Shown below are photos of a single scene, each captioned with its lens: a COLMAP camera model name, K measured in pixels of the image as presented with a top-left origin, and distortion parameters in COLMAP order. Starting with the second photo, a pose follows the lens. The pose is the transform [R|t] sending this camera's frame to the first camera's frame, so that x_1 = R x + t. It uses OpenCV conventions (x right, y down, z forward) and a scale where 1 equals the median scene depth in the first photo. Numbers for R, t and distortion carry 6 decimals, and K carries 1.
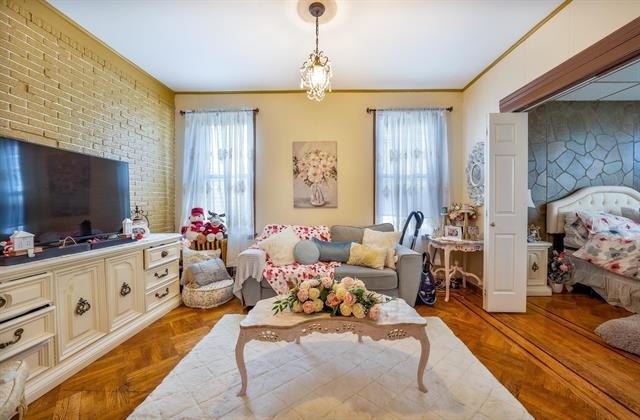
lens RADIAL K [[233.8, 0, 322.5], [0, 233.8, 209.5], [0, 0, 1]] dist [-0.008654, 0.001254]
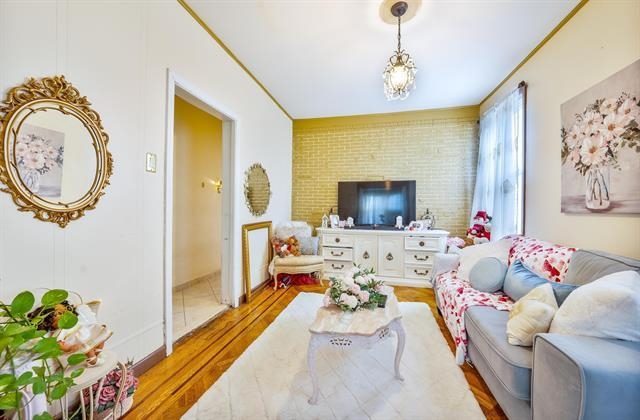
lens RADIAL K [[233.8, 0, 323.6], [0, 233.8, 208.1], [0, 0, 1]] dist [-0.008654, 0.001254]
pose [[-0.205083, -0.000578, -0.978744, 0.589504], [-0.023361, 0.999718, 0.004305, -0.009262], [0.978466, 0.023747, -0.205038, 0.525512]]
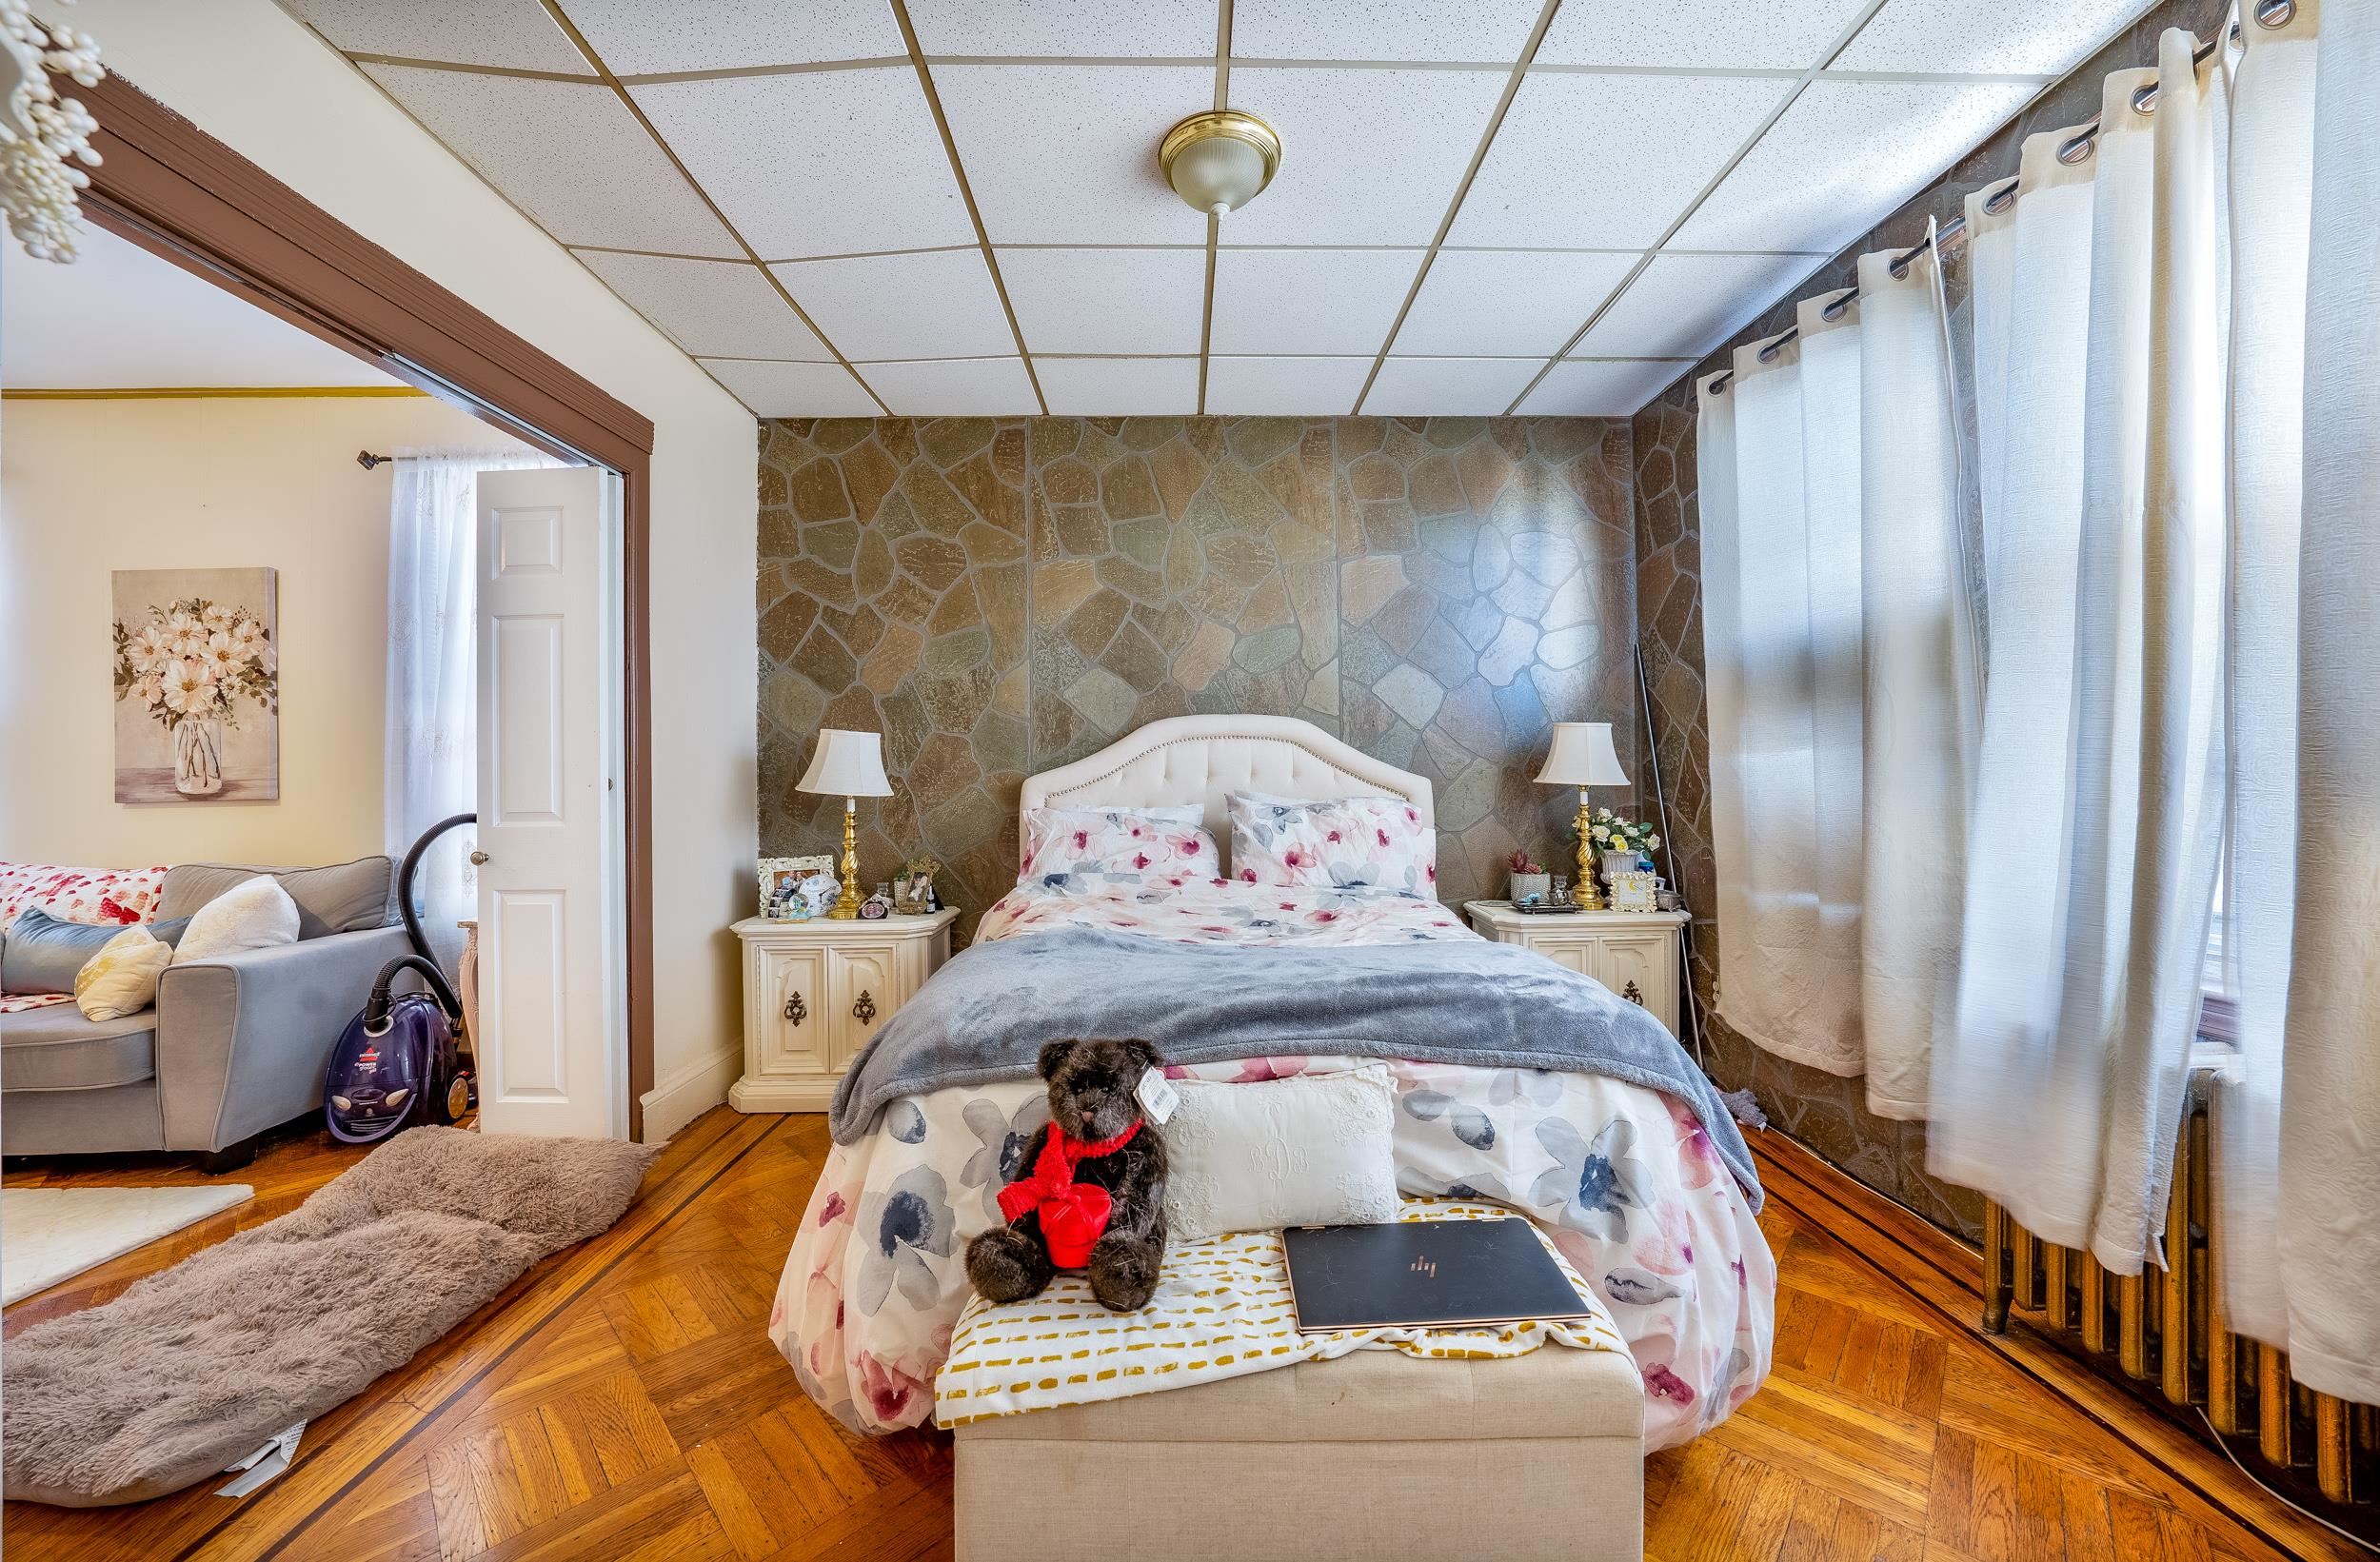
lens RADIAL K [[869.3, 0, 1189.3], [0, 869.3, 777.9], [0, 0, 1]] dist [-0.008654, 0.001254]
pose [[0.999813, -0.009788, 0.016690, 1.159565], [0.010169, 0.999686, -0.022897, -0.001876], [-0.016461, 0.023062, 0.999599, -0.060161]]
